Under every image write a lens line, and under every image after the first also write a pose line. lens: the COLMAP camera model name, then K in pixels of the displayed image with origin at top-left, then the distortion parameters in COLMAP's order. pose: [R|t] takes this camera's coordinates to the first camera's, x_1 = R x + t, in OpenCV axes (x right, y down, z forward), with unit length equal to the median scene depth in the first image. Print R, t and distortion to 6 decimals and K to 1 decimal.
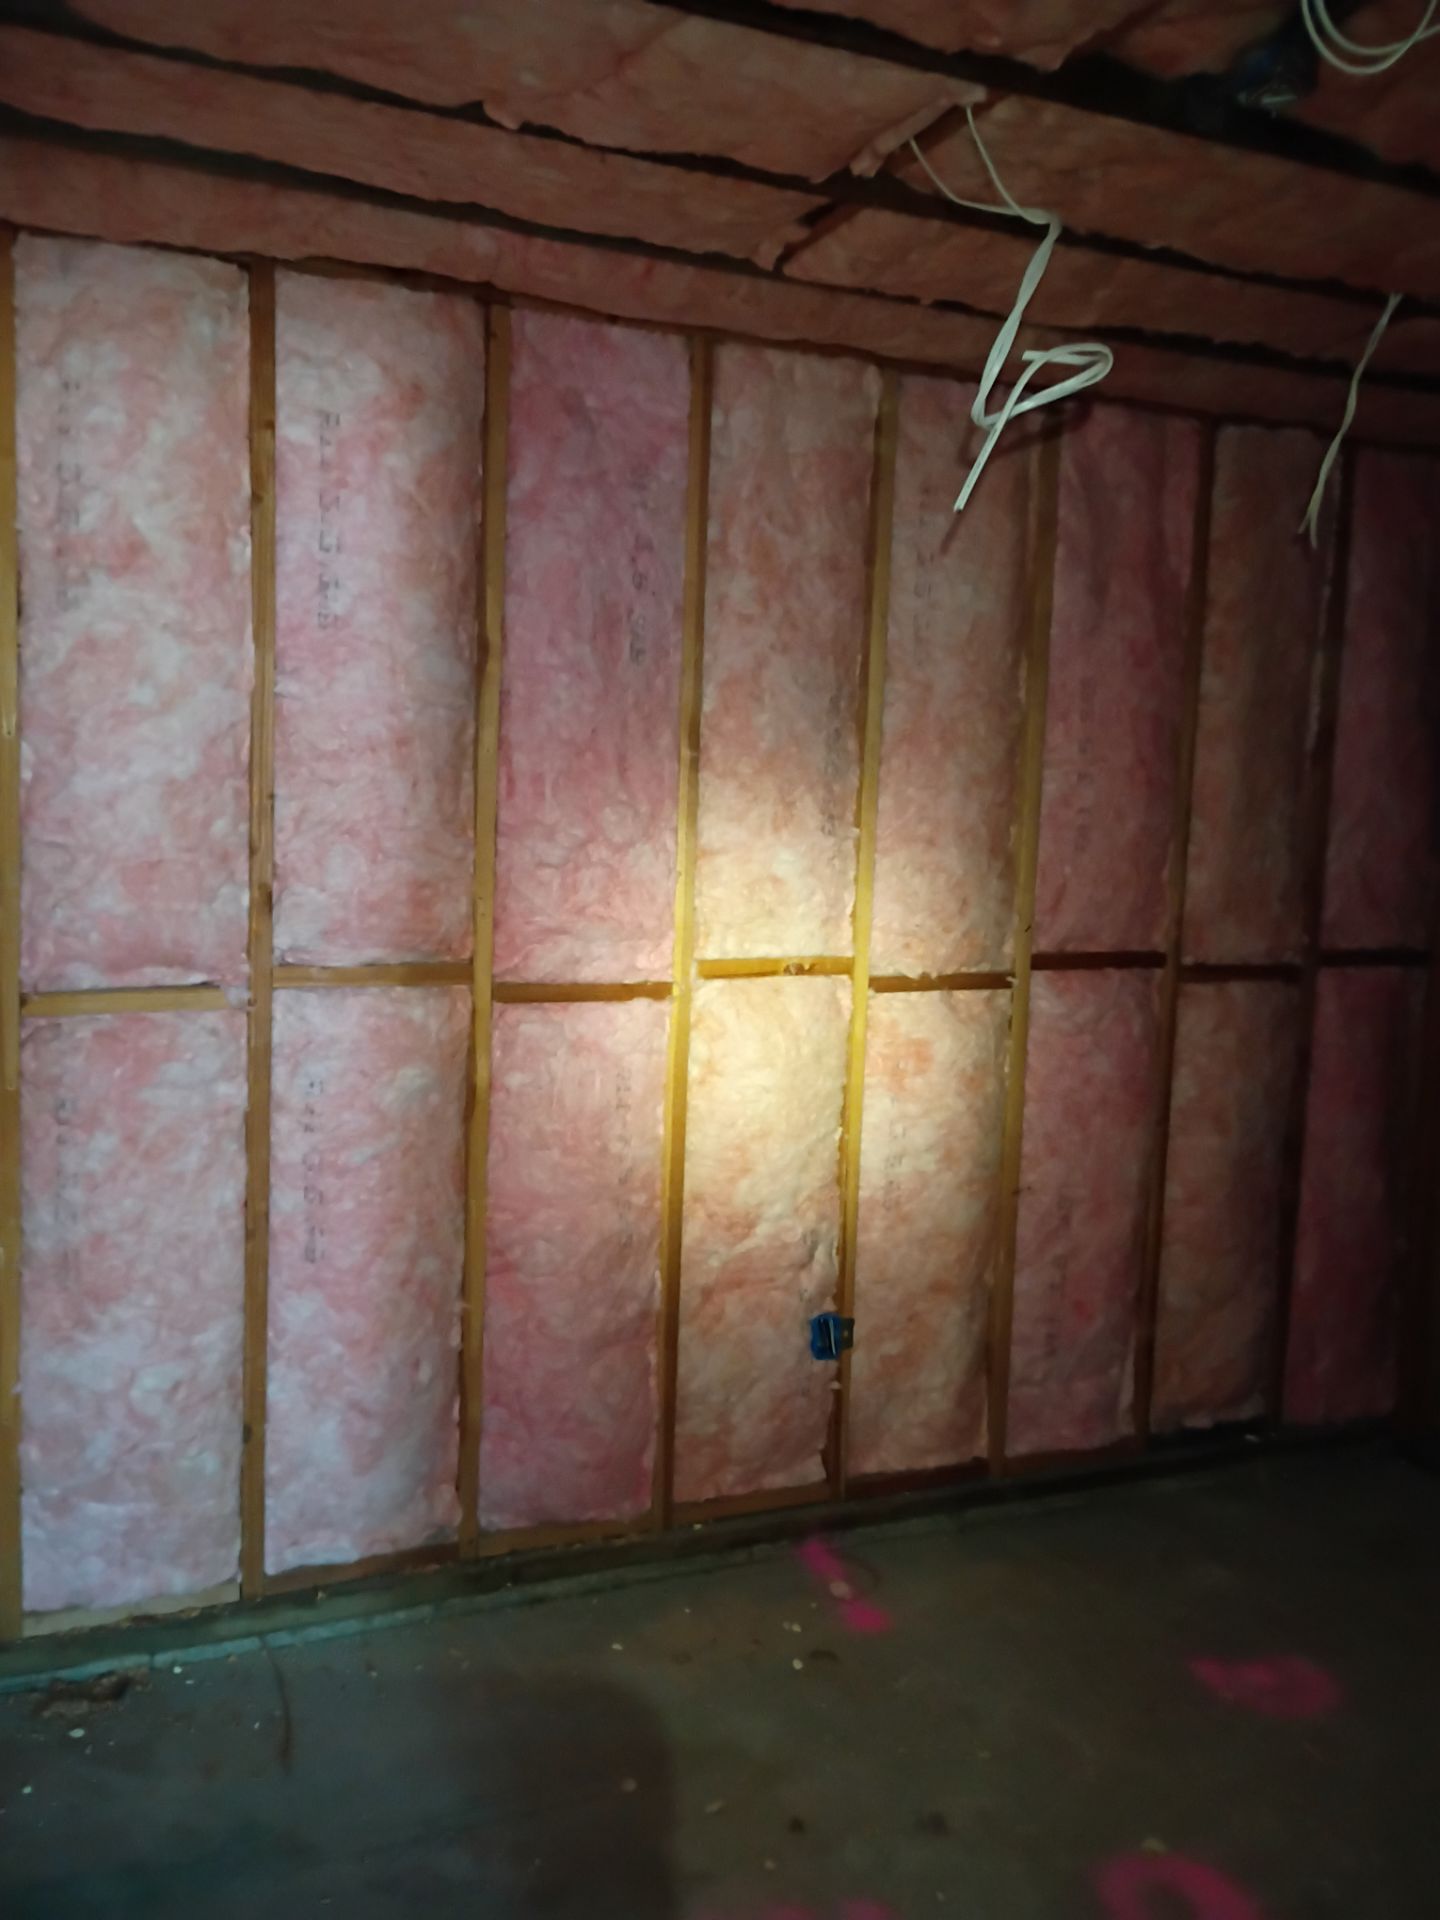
lens RADIAL K [[1572.5, 0, 720.0], [0, 1572.5, 960.0], [0, 0, 1]] dist [0.040823, -0.016789]
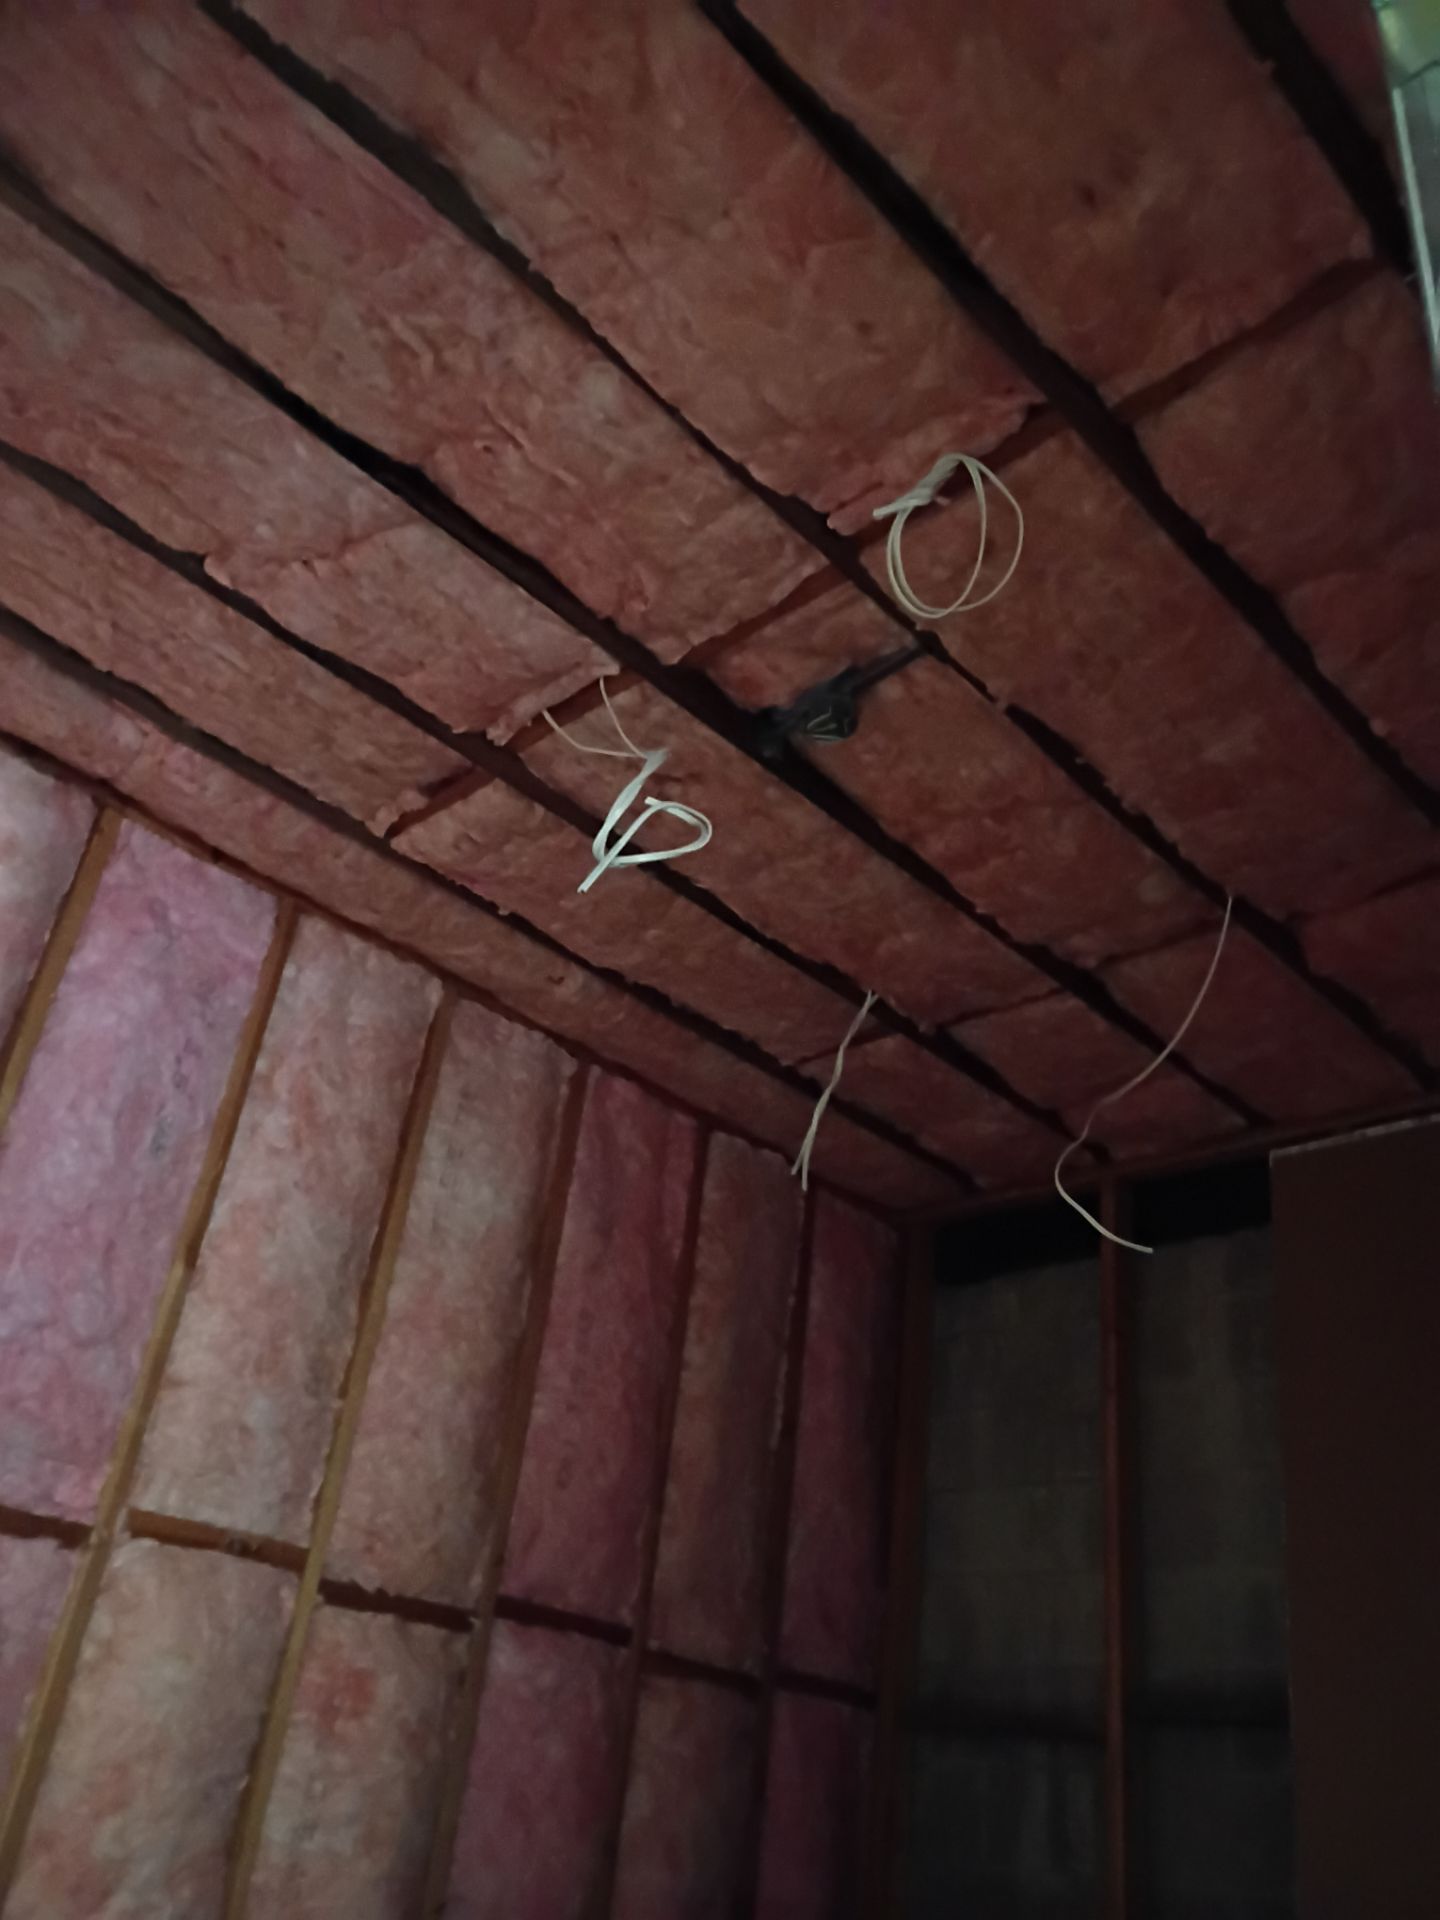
lens RADIAL K [[1572.5, 0, 720.0], [0, 1572.5, 960.0], [0, 0, 1]] dist [0.040823, -0.016789]
pose [[0.924089, 0.249908, 0.289146, -0.040344], [-0.042436, 0.818994, -0.572231, 0.228315], [-0.379814, 0.516522, 0.767429, 0.074943]]
